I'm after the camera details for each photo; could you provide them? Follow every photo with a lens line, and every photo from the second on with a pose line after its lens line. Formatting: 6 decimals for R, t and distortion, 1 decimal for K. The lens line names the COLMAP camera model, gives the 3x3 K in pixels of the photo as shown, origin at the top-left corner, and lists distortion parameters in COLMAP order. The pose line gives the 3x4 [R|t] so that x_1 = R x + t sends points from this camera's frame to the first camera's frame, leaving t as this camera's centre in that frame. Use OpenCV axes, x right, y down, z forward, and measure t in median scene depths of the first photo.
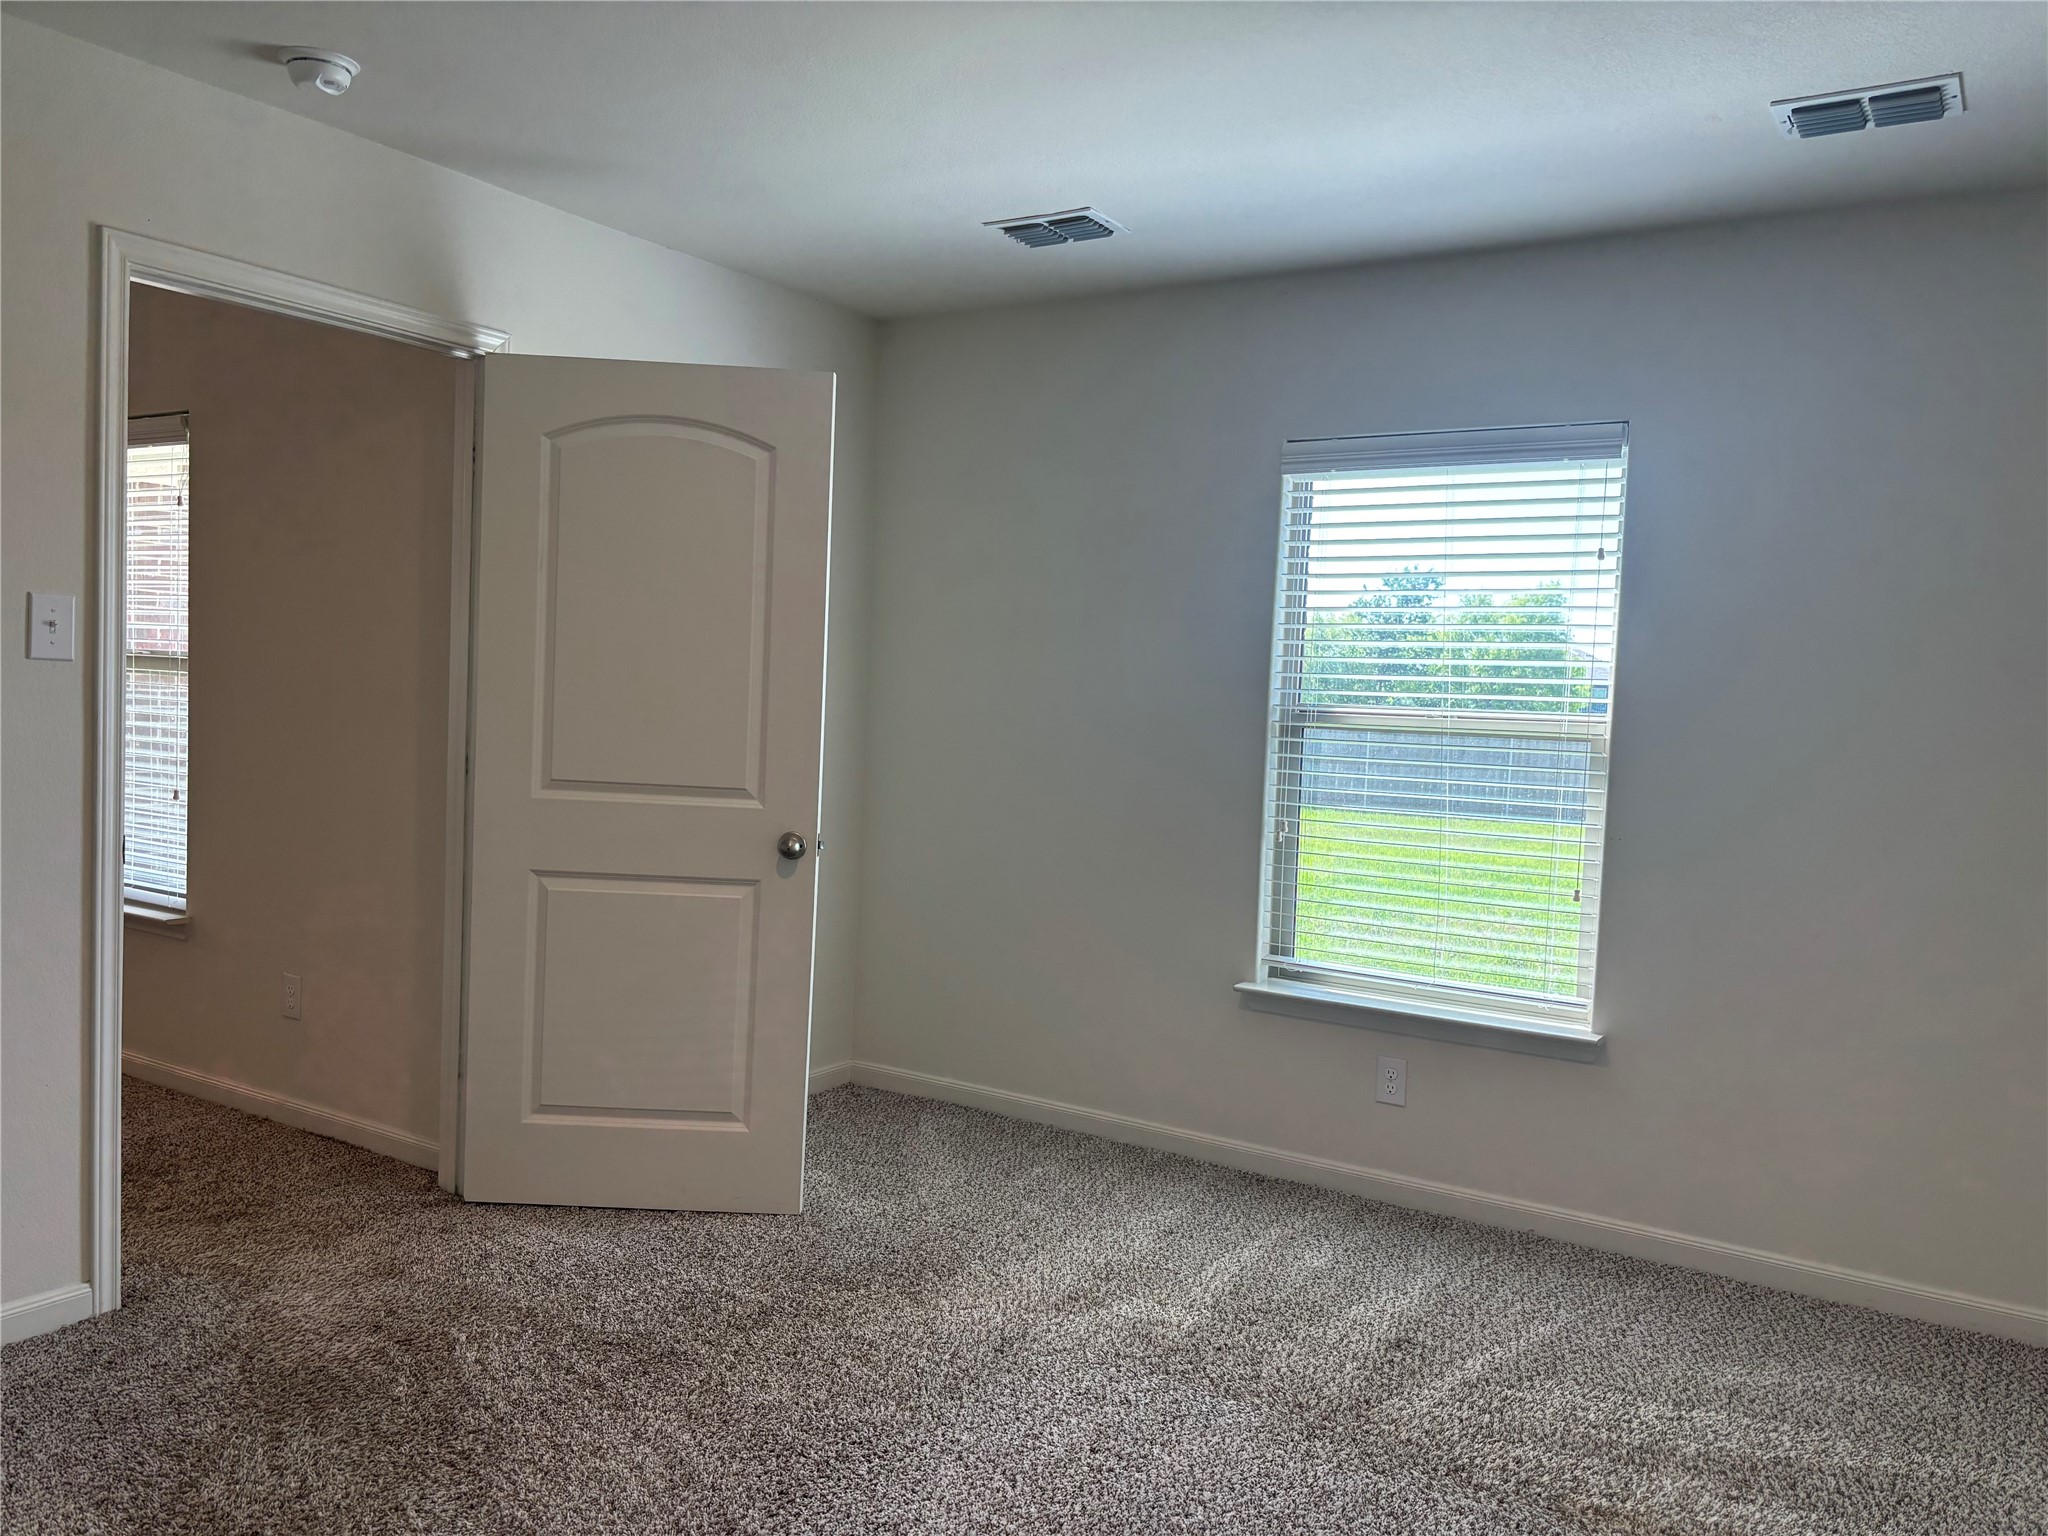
lens RADIAL K [[1540.0, 0, 1015.9], [0, 1540.0, 778.5], [0, 0, 1]] dist [0.026679, -0.007320]
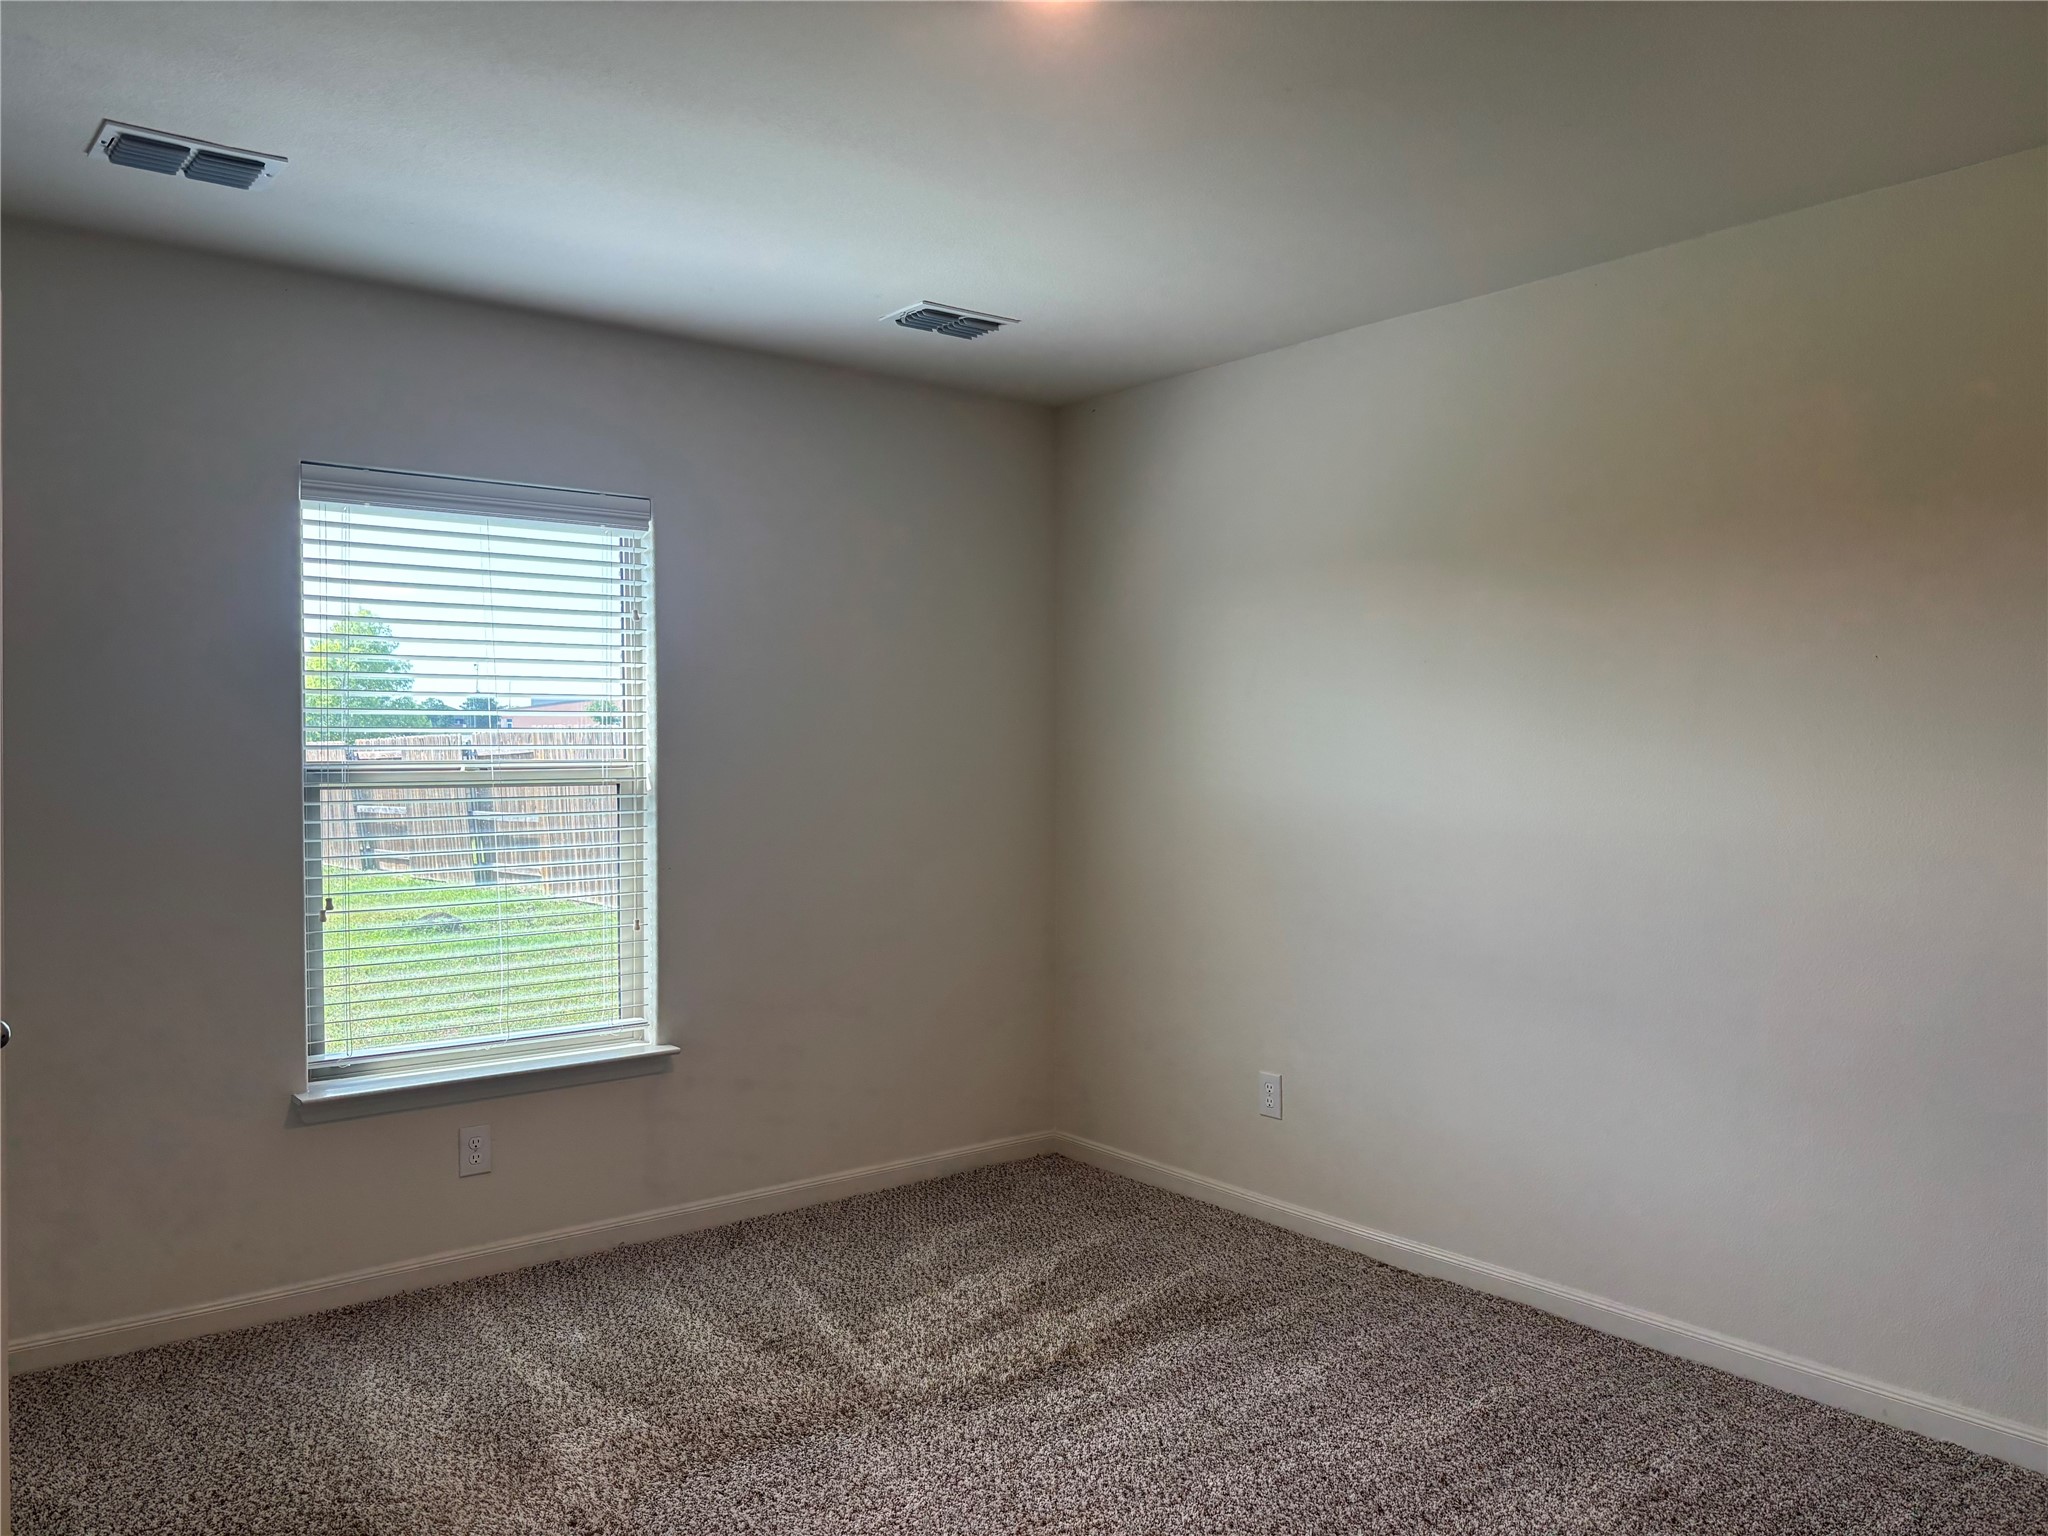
lens RADIAL K [[1540.0, 0, 1015.6], [0, 1540.0, 764.5], [0, 0, 1]] dist [0.026679, -0.007320]
pose [[0.335183, -0.050823, 0.940781, -0.591112], [0.072104, 0.996999, 0.028171, -0.050436], [-0.939390, 0.058392, 0.337842, 0.383228]]
